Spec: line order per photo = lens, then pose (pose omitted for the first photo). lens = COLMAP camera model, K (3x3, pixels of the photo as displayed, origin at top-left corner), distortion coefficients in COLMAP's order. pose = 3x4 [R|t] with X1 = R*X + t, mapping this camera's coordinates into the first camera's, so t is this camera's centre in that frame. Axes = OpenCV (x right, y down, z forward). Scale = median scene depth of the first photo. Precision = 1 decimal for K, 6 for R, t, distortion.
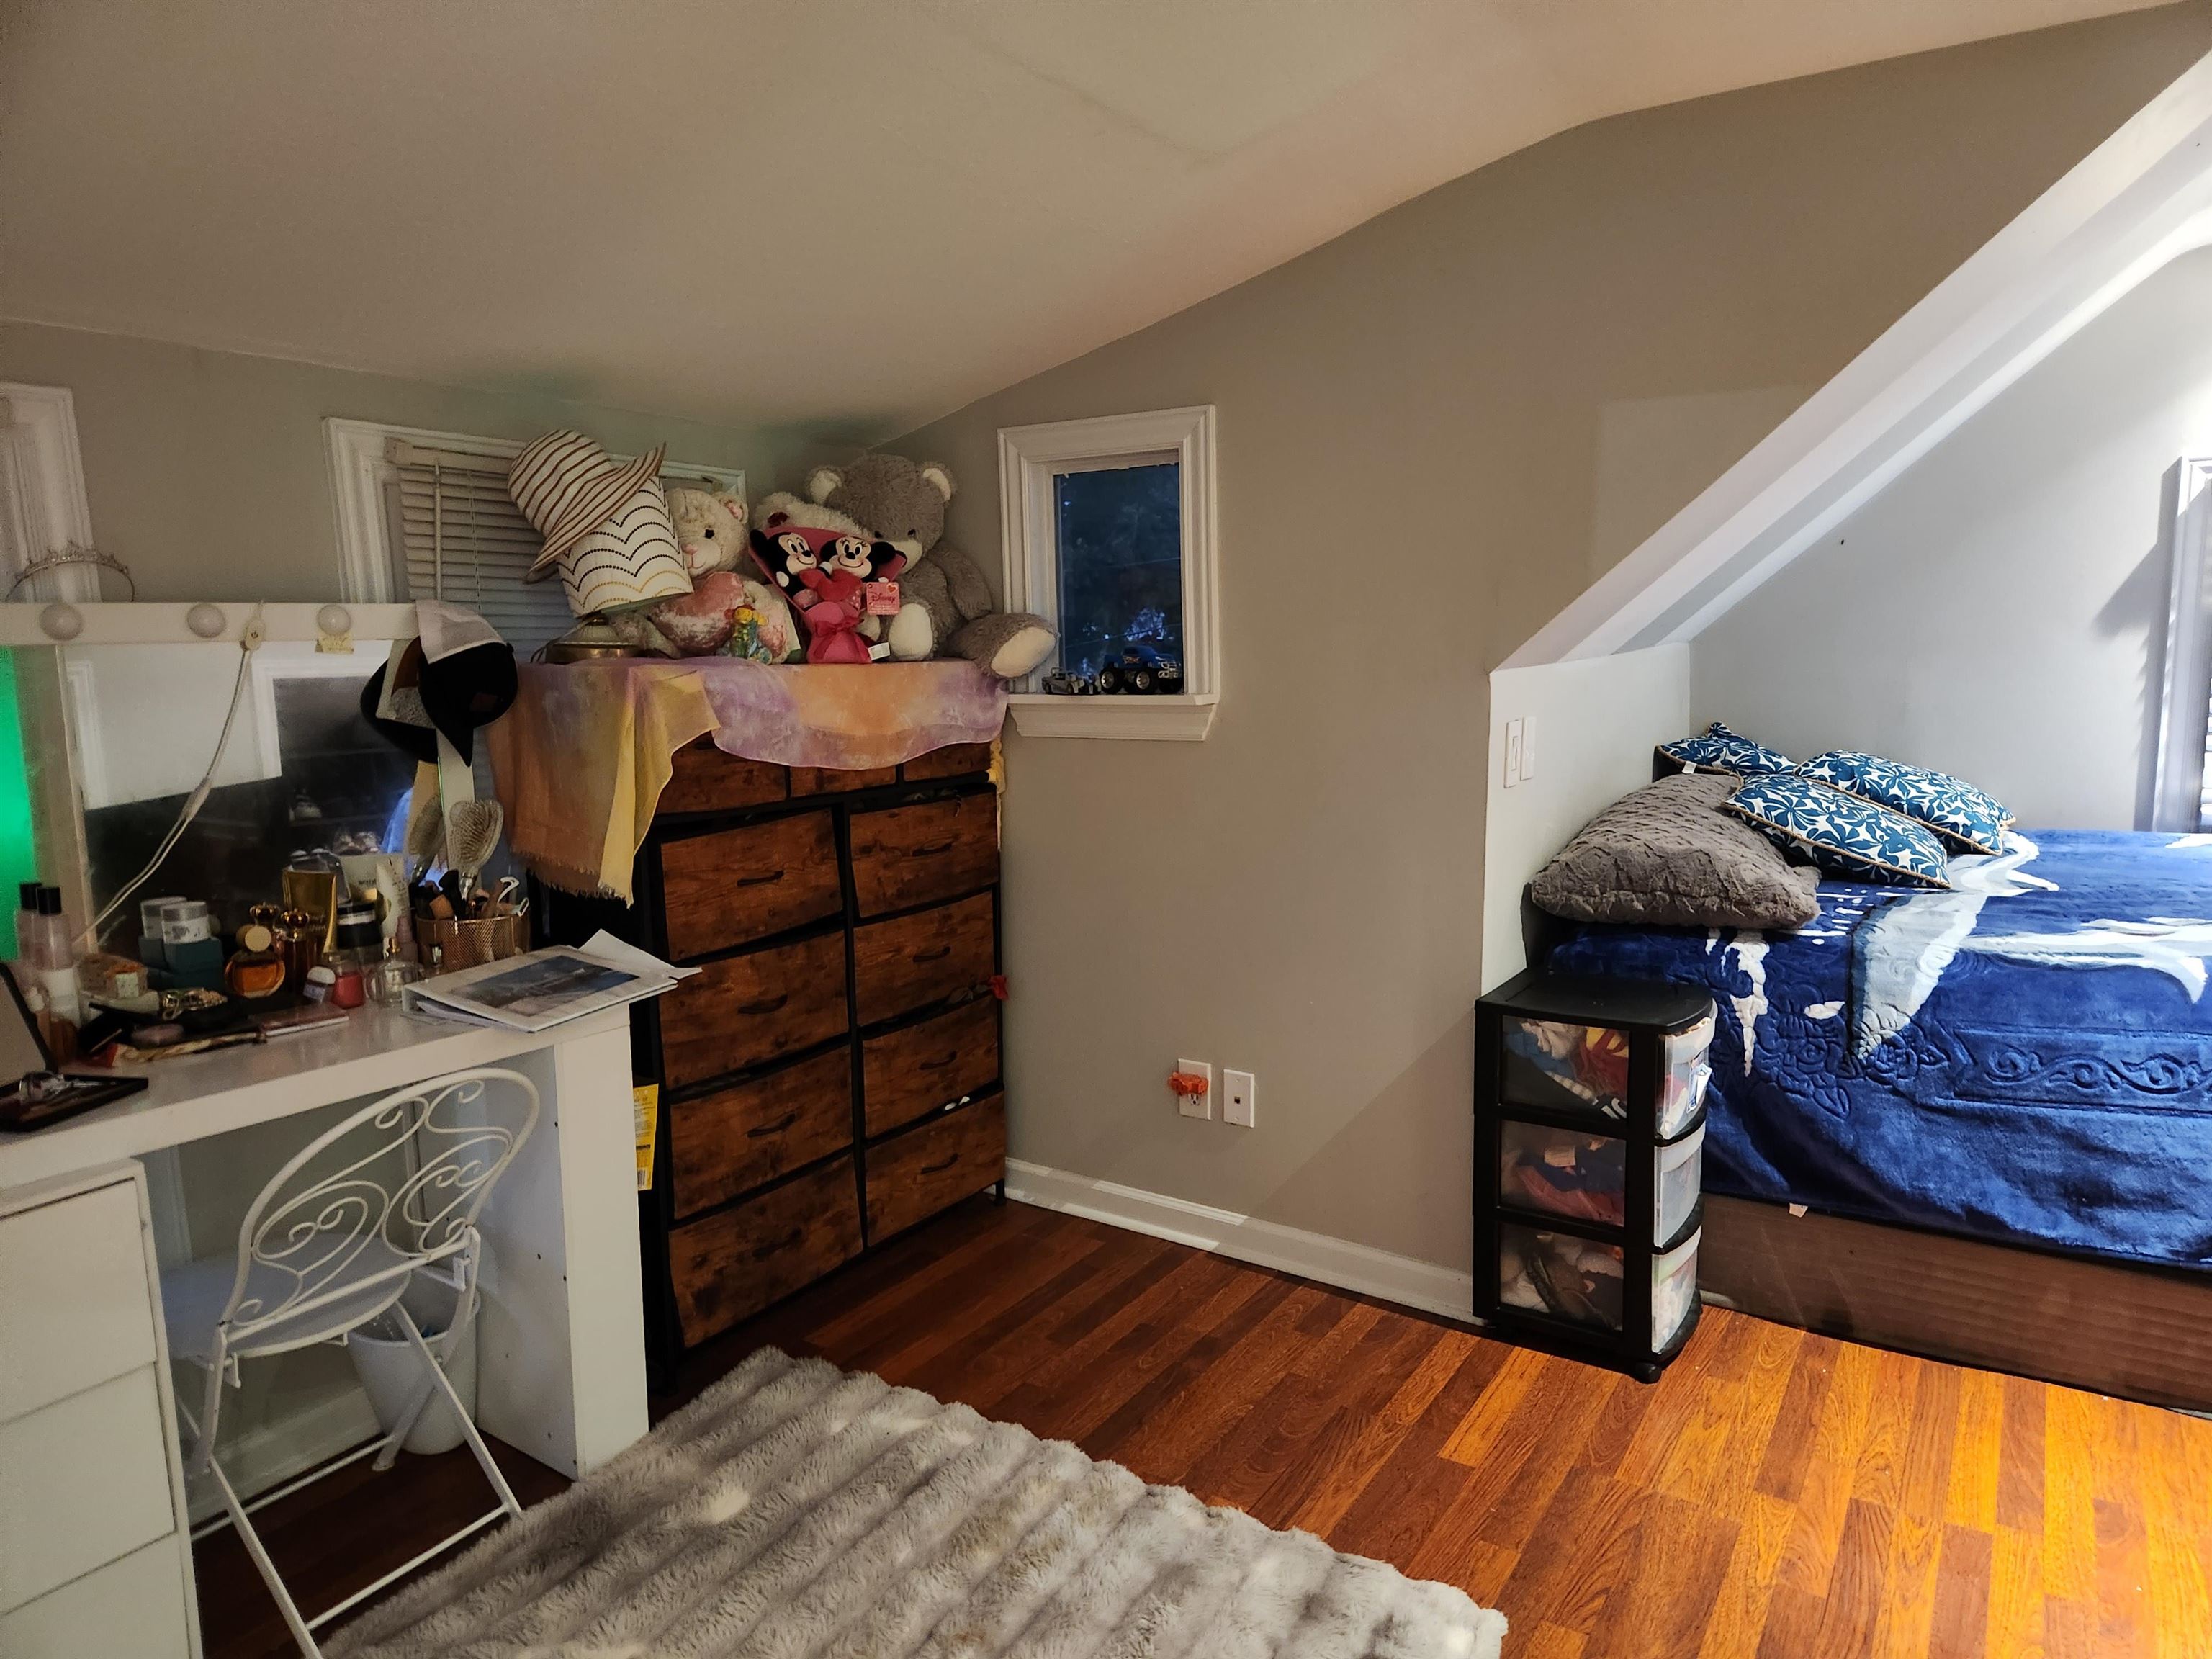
lens RADIAL K [[1482.5, 0, 1100.9], [0, 1482.5, 837.4], [0, 0, 1]] dist [0.082955, -0.069296]
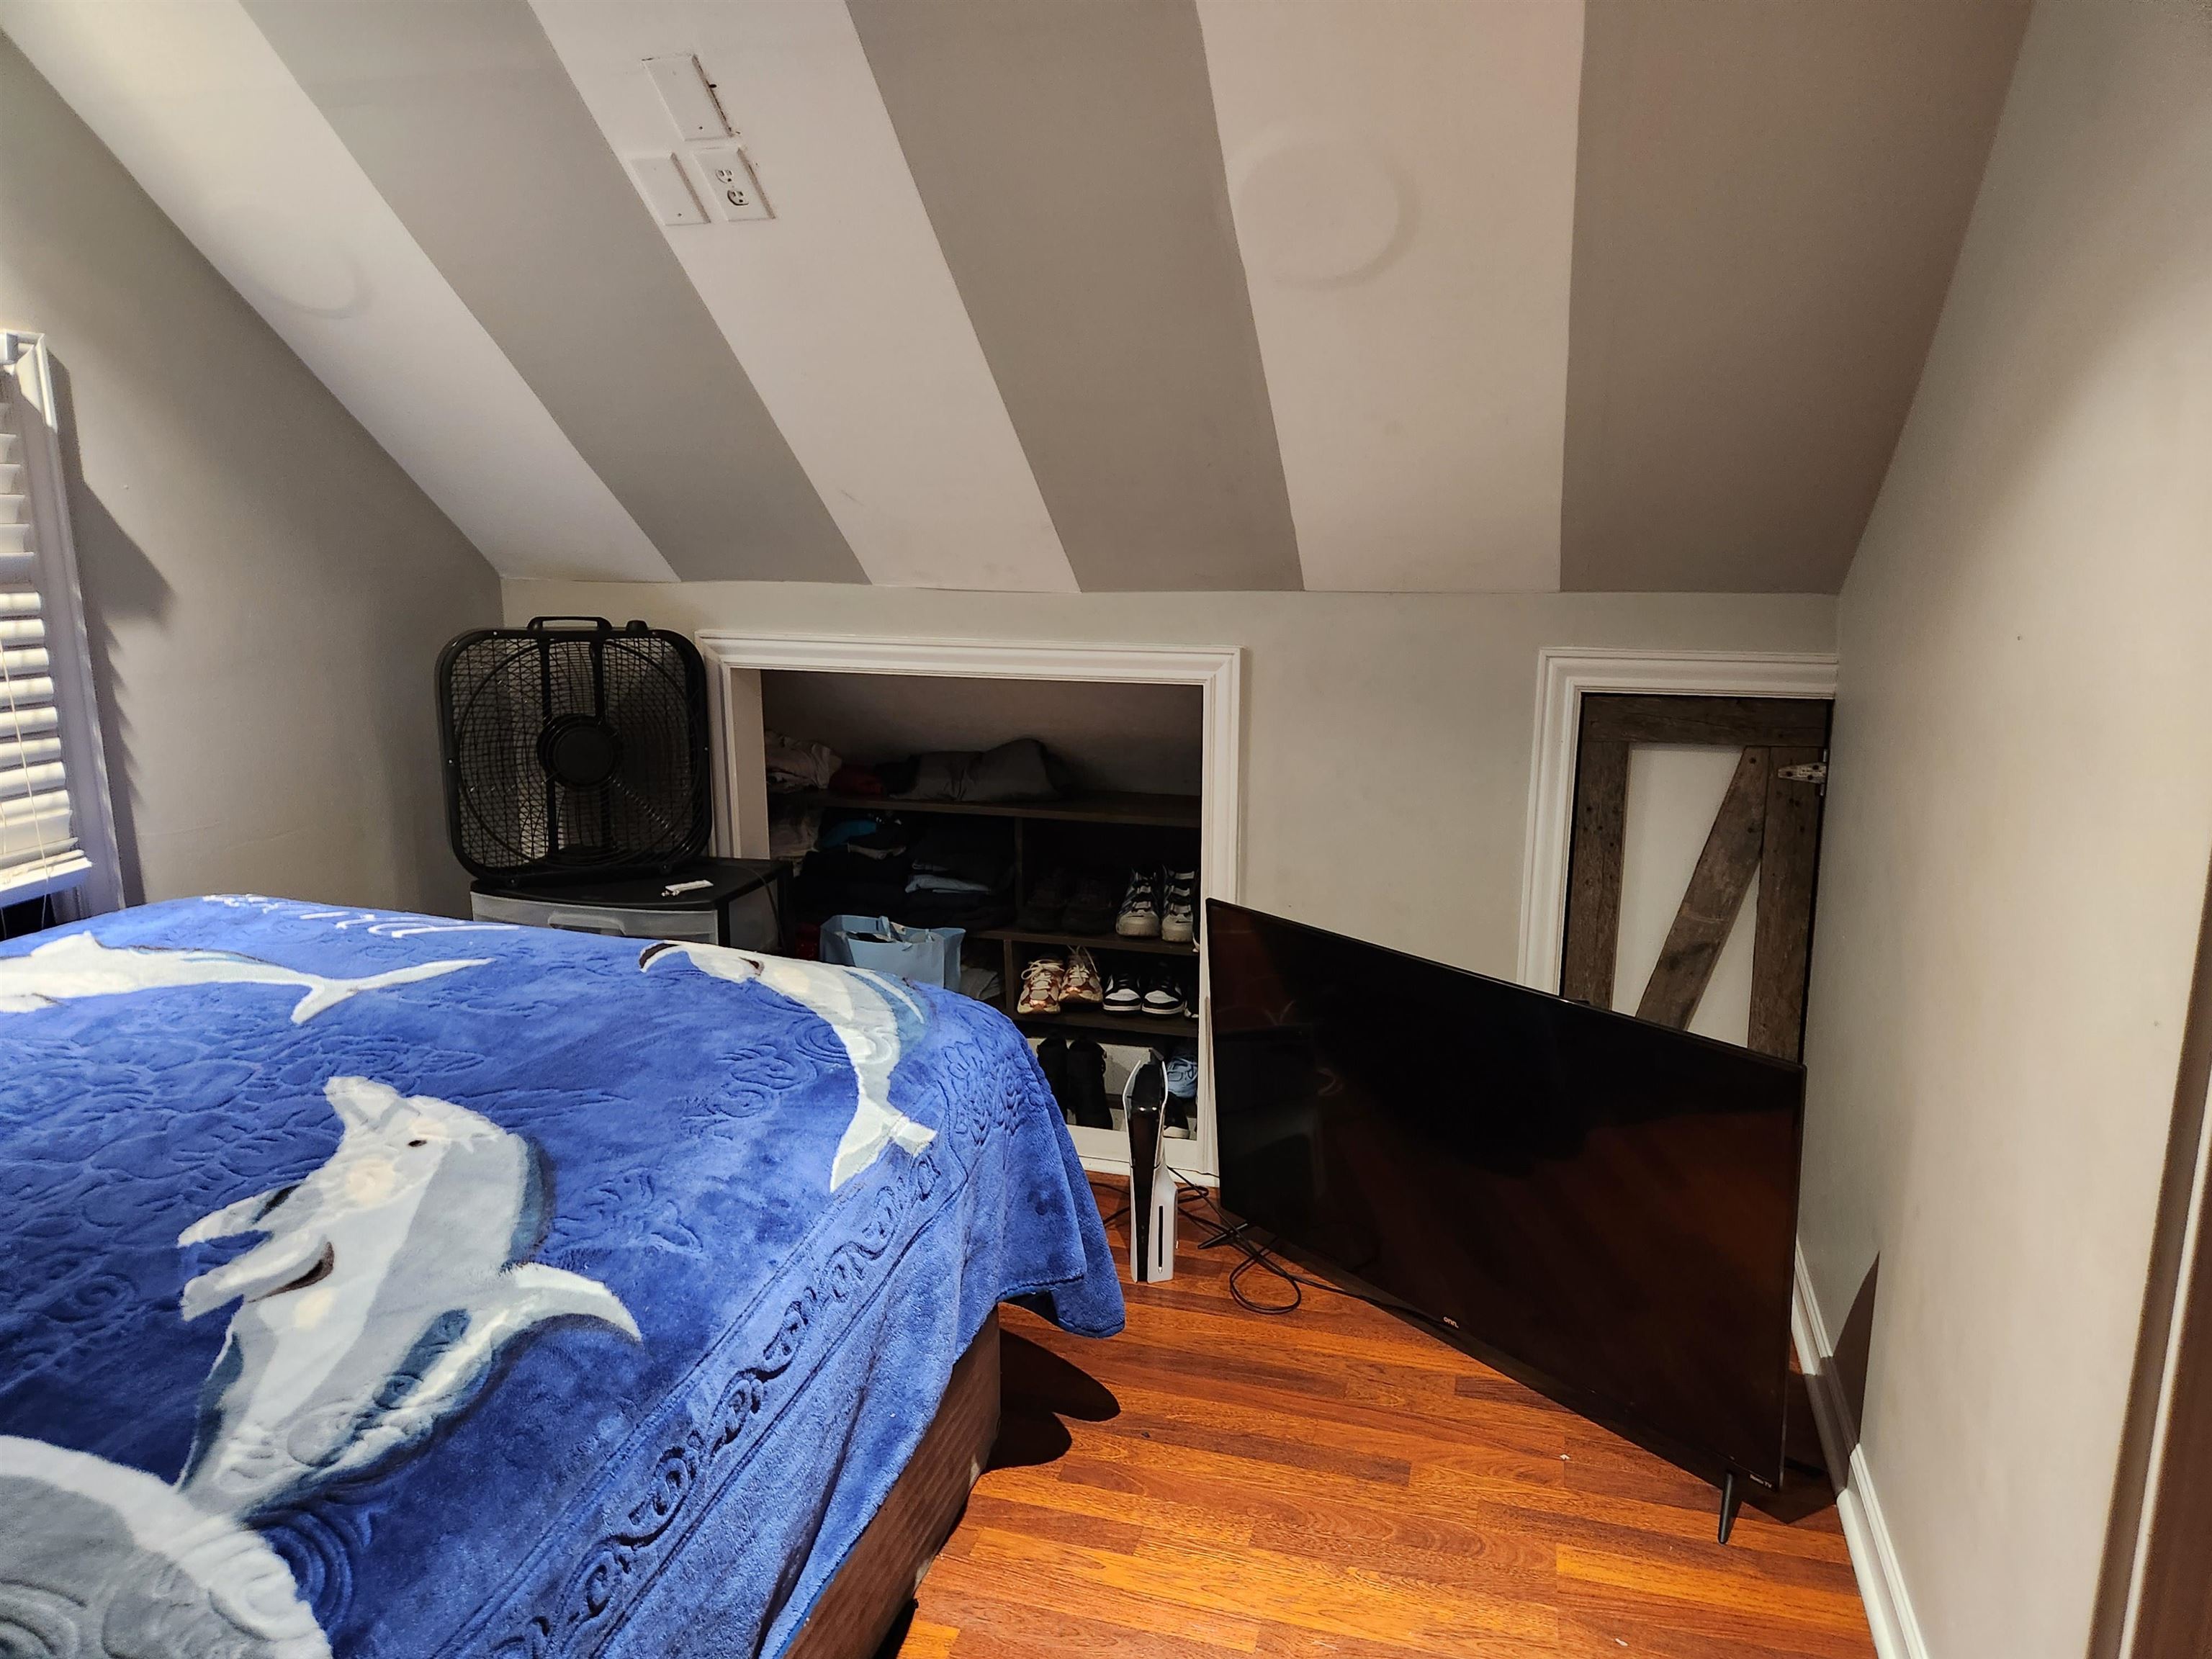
lens RADIAL K [[1482.5, 0, 1102.1], [0, 1482.5, 832.7], [0, 0, 1]] dist [0.082955, -0.069296]
pose [[-0.271321, -0.176327, 0.946200, 0.178480], [0.142021, 0.964981, 0.220551, -0.146031], [-0.951953, 0.194220, -0.236777, 0.845508]]
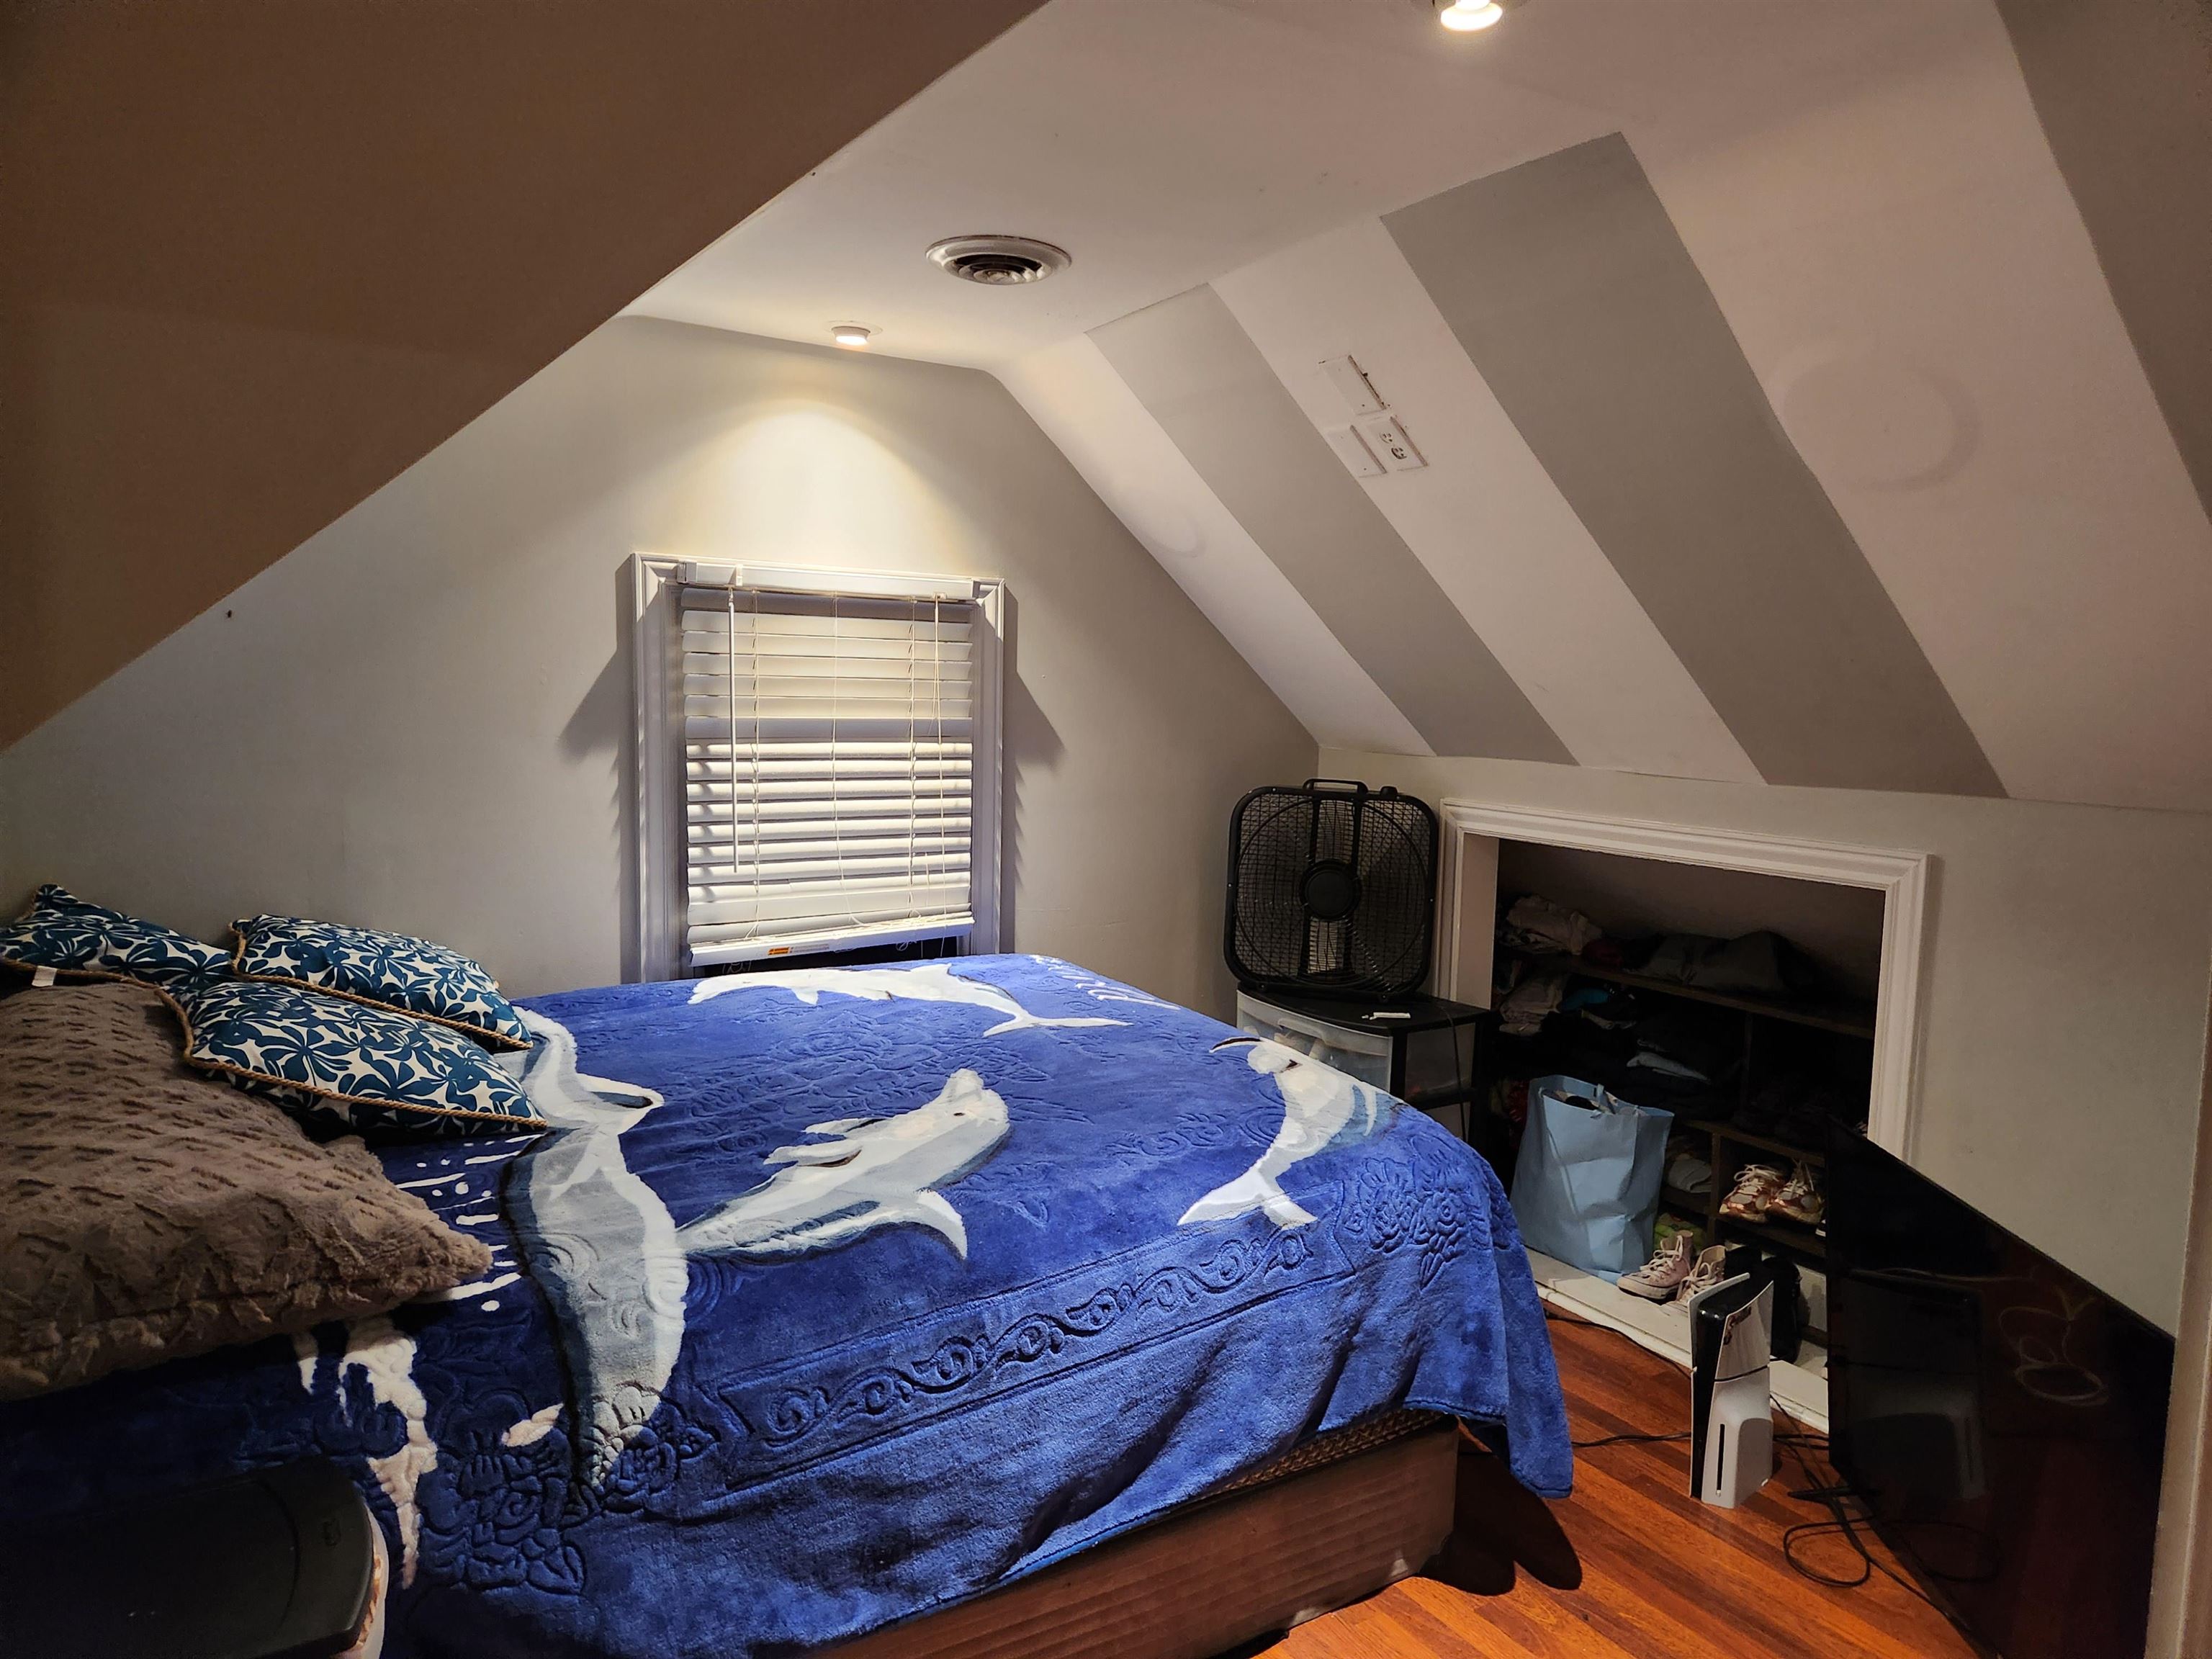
lens RADIAL K [[1482.5, 0, 1117.5], [0, 1482.5, 852.5], [0, 0, 1]] dist [0.082955, -0.069296]
pose [[0.433790, -0.071035, 0.898209, 0.060818], [0.093738, 0.995036, 0.033421, -0.109943], [-0.896125, 0.069699, 0.438295, 0.516273]]
